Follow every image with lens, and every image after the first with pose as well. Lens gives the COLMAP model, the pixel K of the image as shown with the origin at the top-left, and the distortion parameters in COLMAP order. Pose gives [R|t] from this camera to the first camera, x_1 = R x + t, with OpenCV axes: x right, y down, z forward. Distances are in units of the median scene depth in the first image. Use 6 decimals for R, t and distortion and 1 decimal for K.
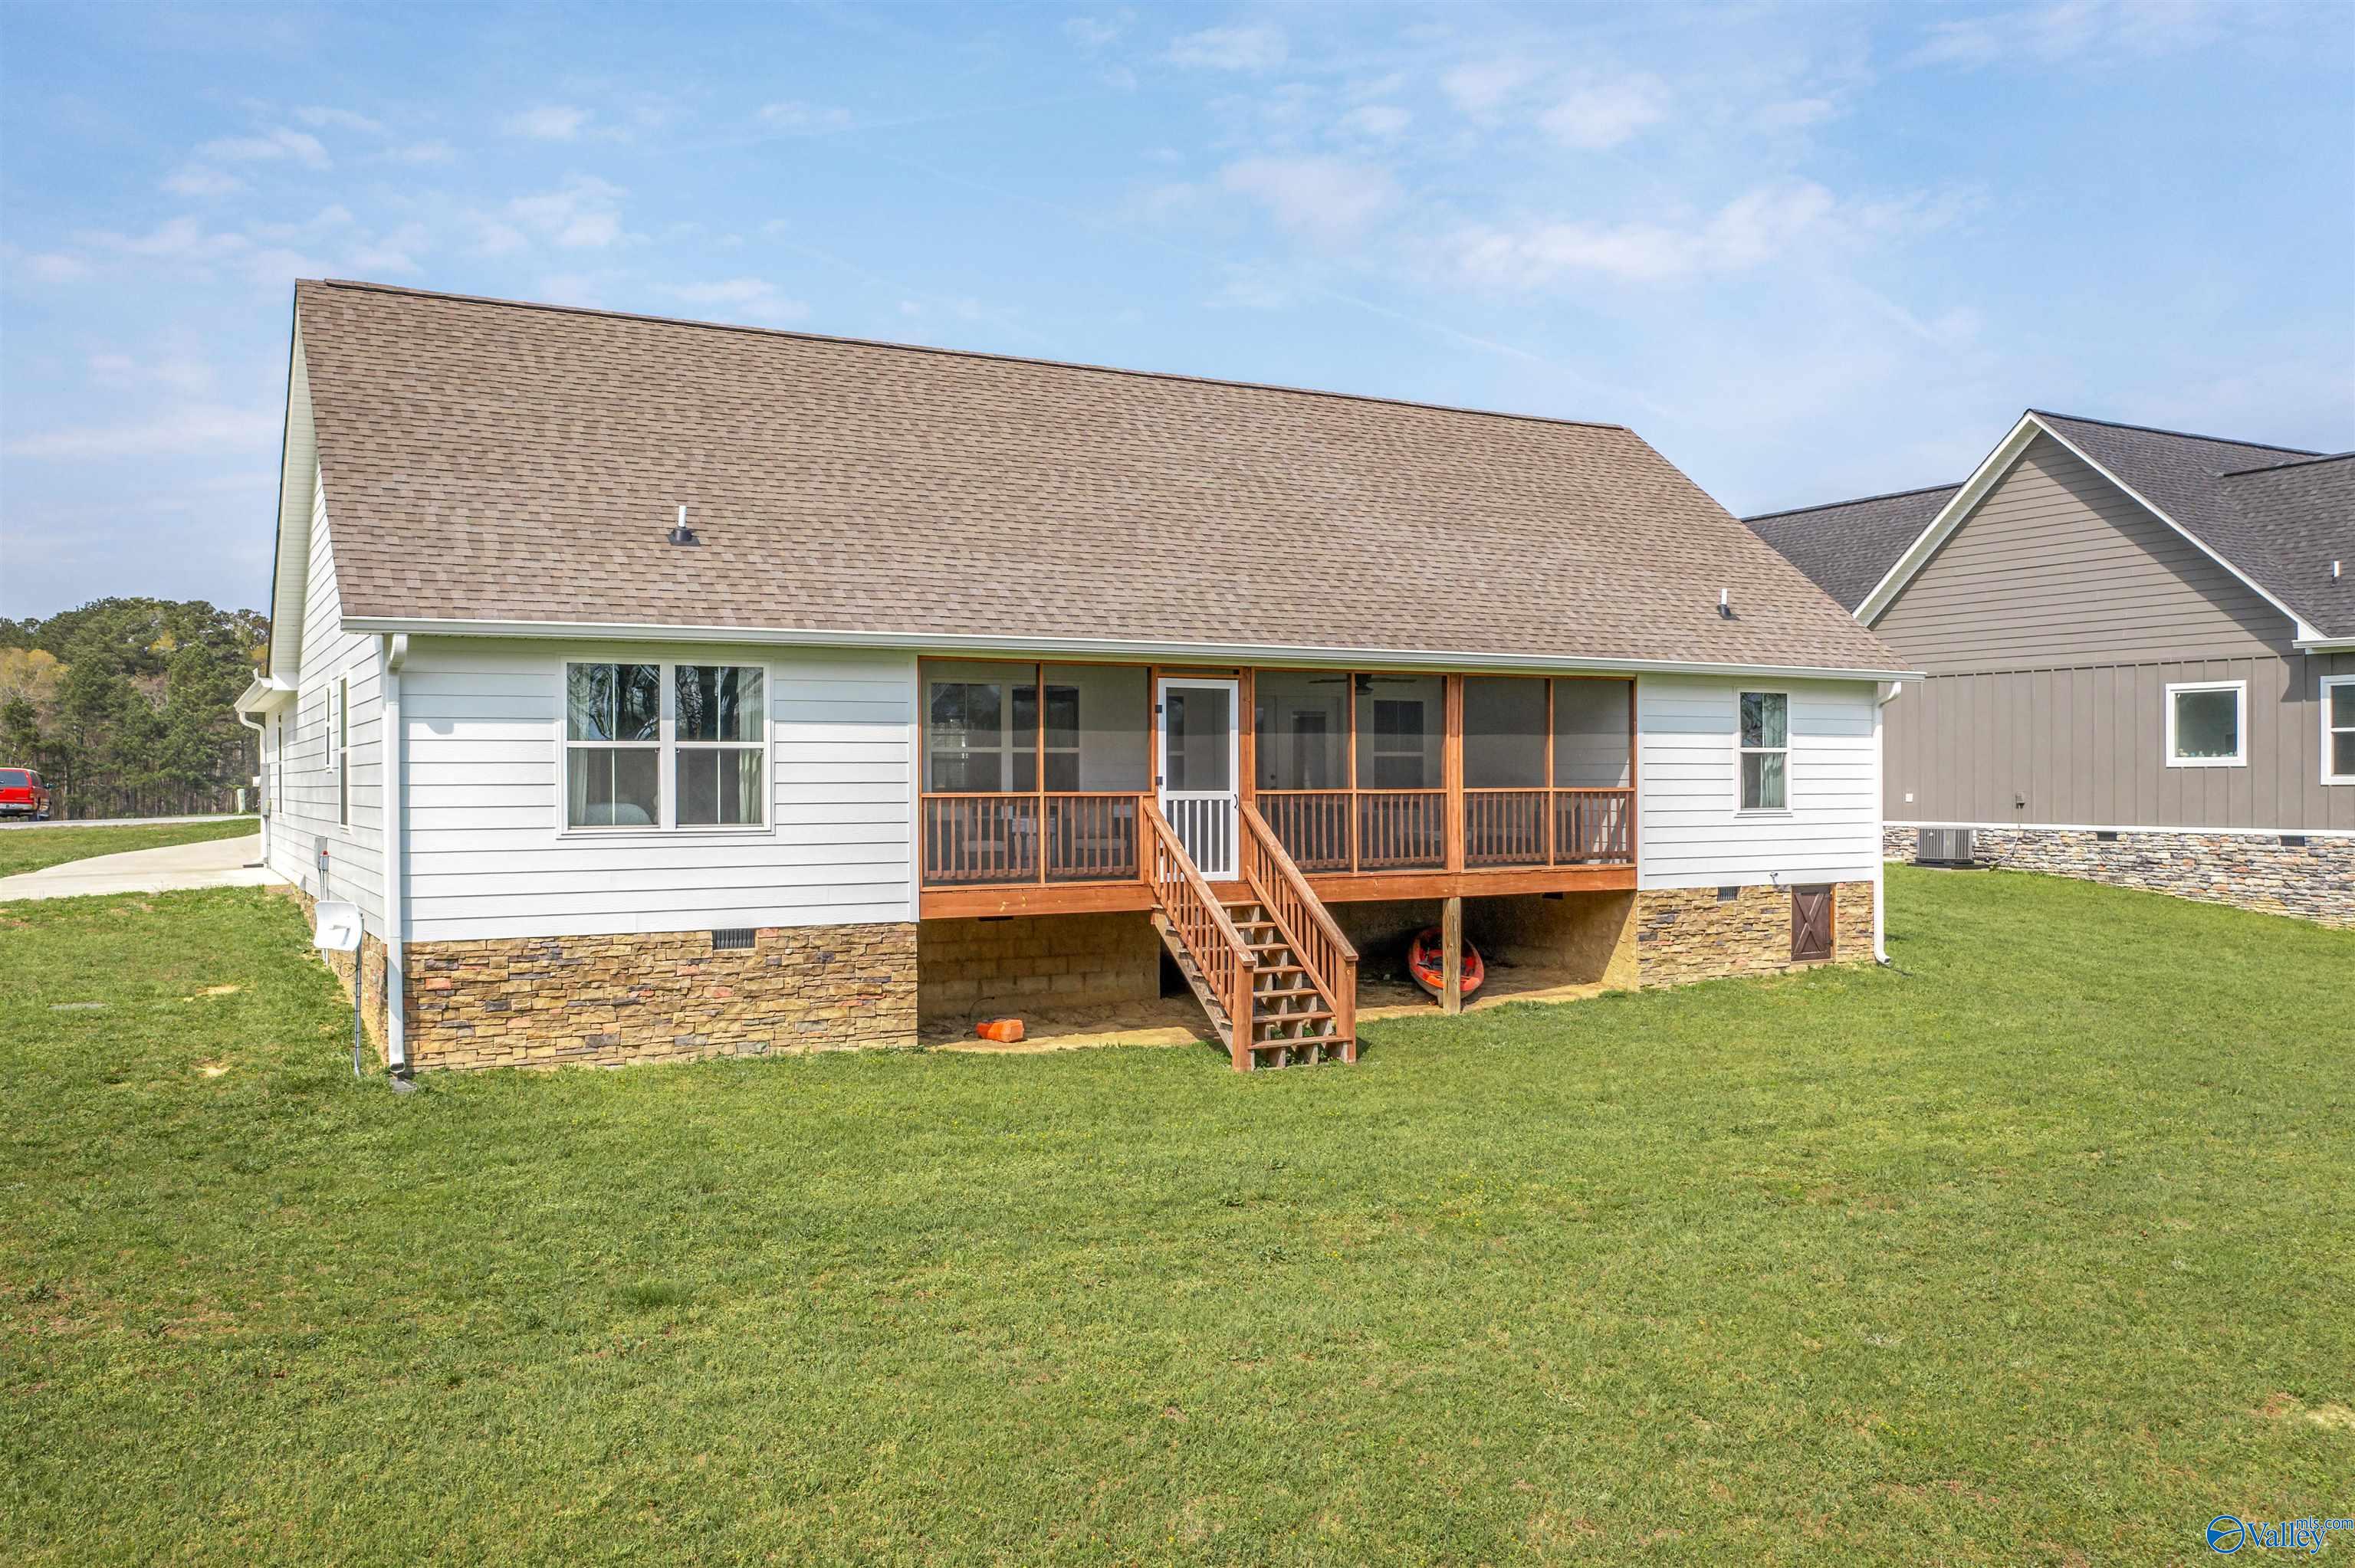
lens RADIAL K [[1914.4, 0, 1177.5], [0, 1914.4, 784.0], [0, 0, 1]] dist [-0.018217, -0.007581]
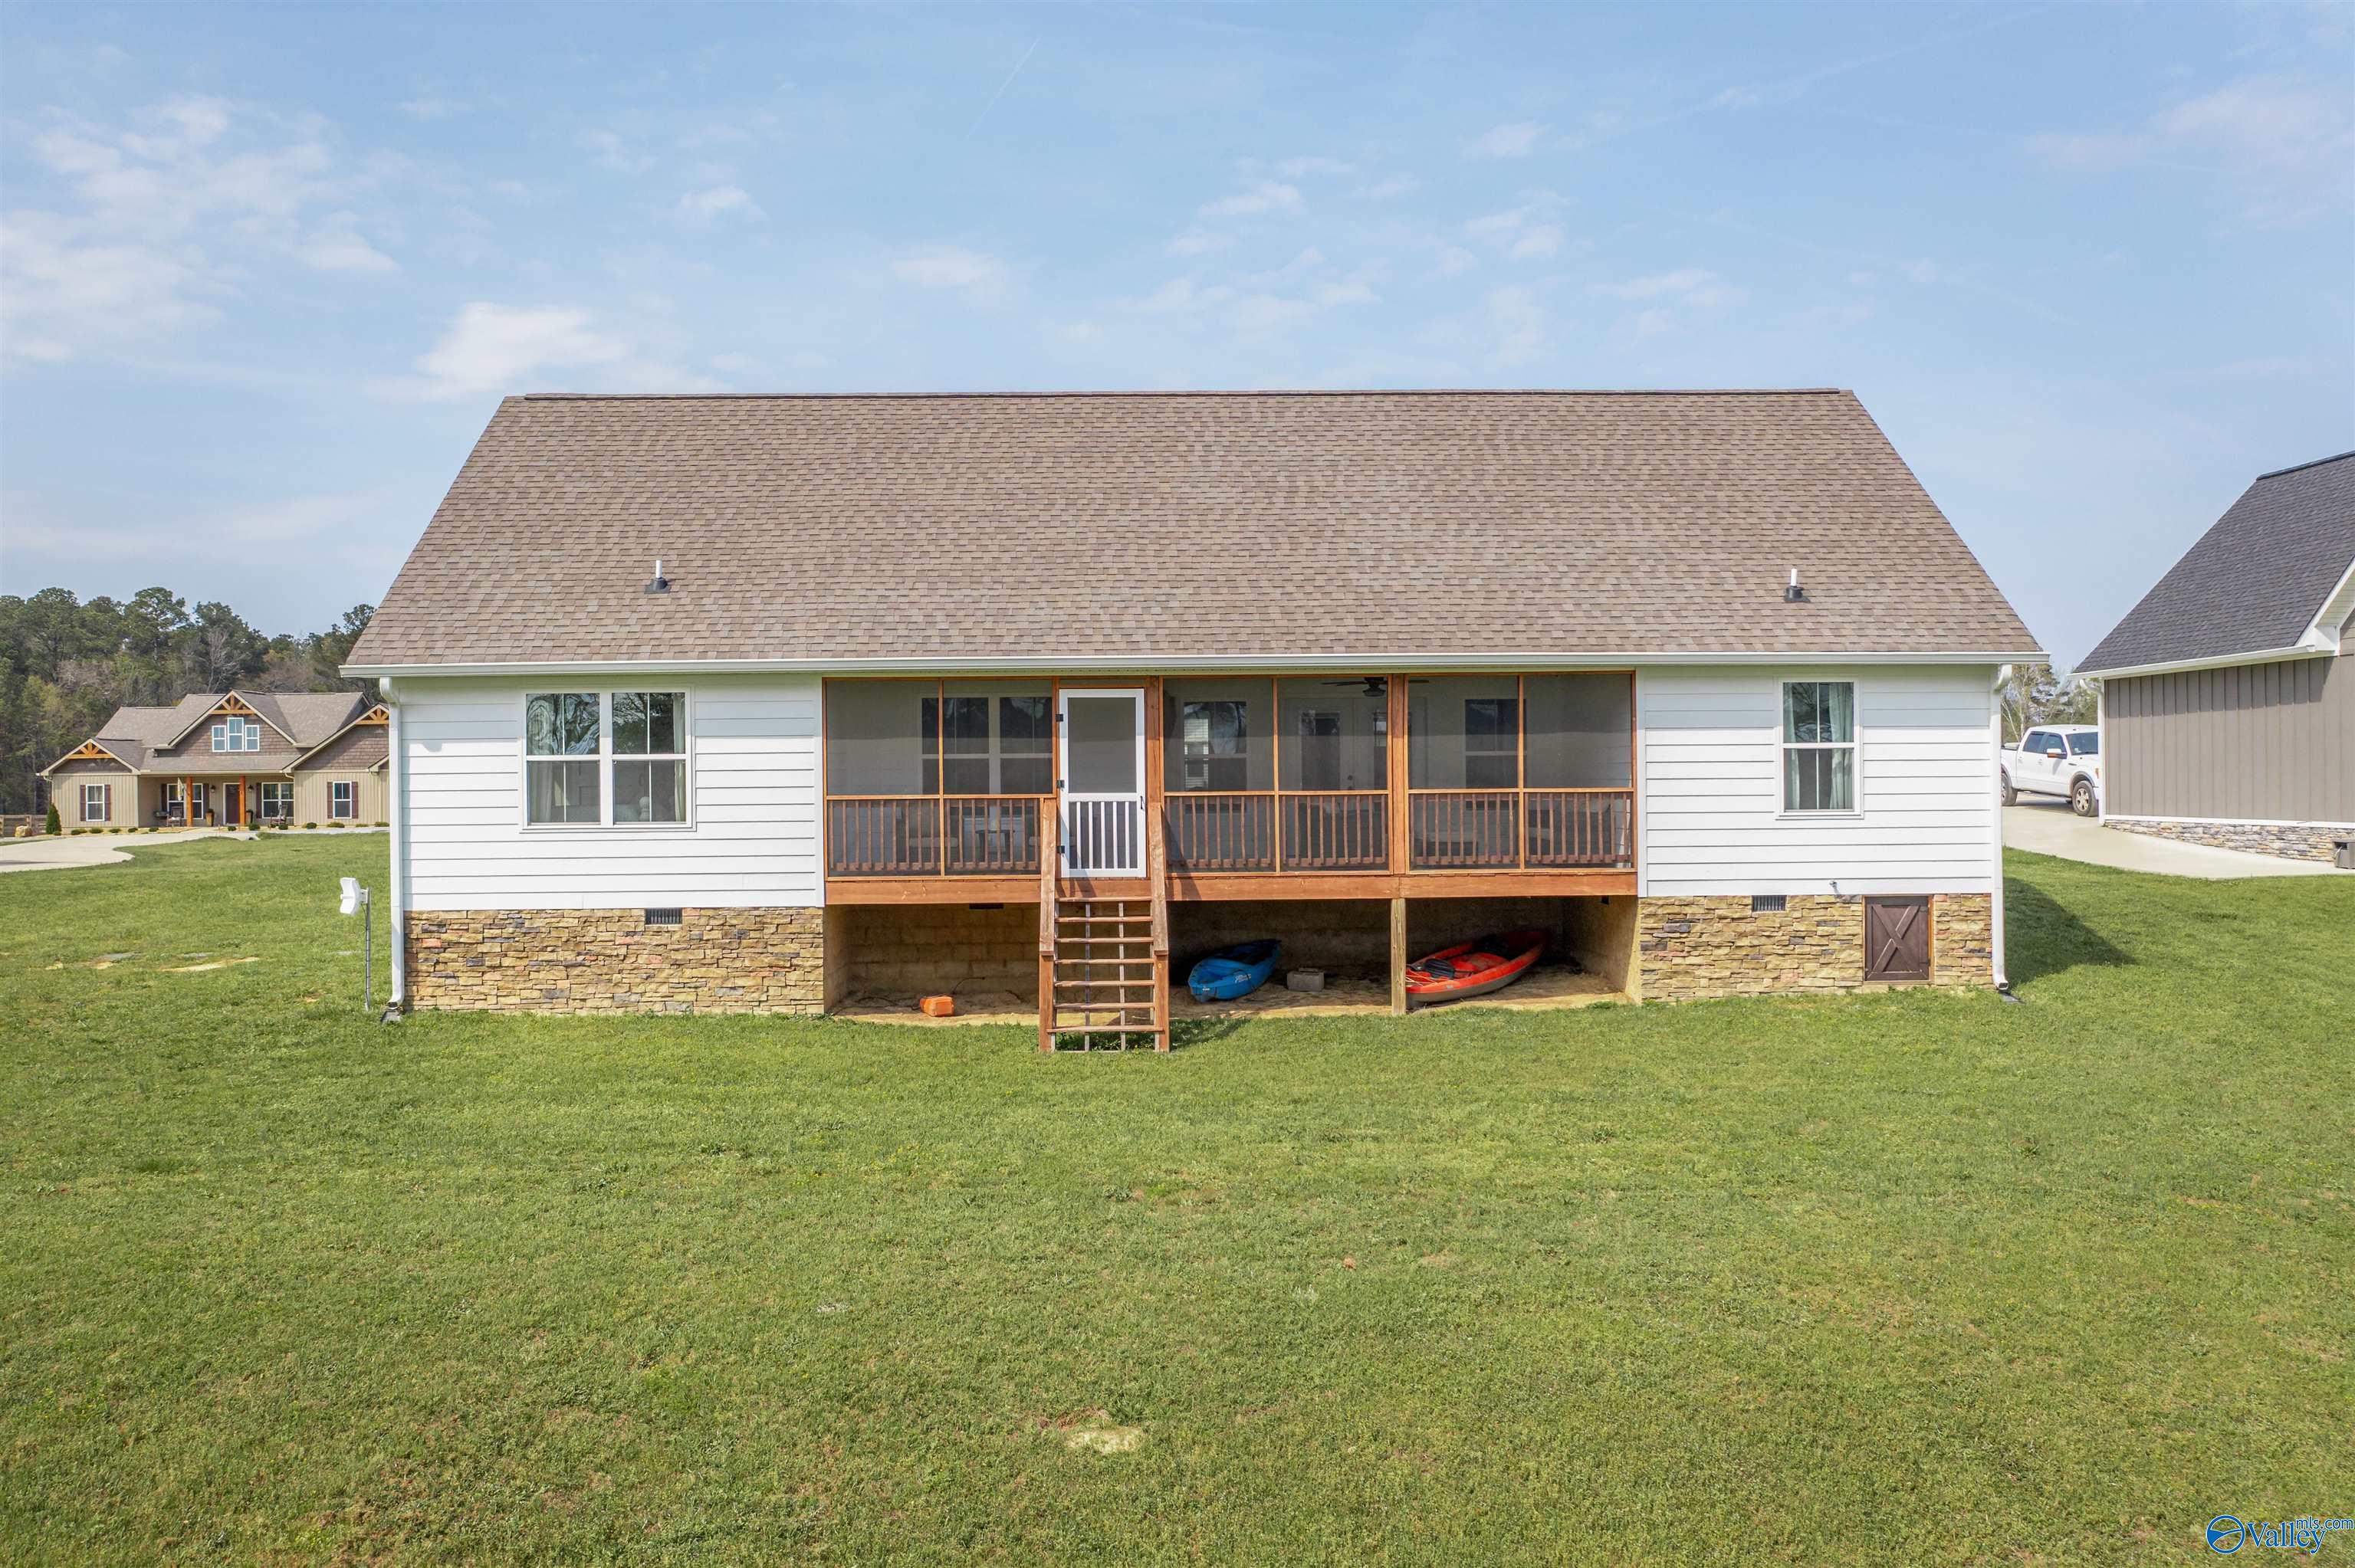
lens RADIAL K [[1914.4, 0, 1177.5], [0, 1914.4, 784.0], [0, 0, 1]] dist [-0.018217, -0.007581]
pose [[0.882823, -0.003755, -0.469692, 0.578070], [0.005118, 0.999986, 0.001625, -0.003165], [0.469679, -0.003838, 0.882829, 0.074192]]
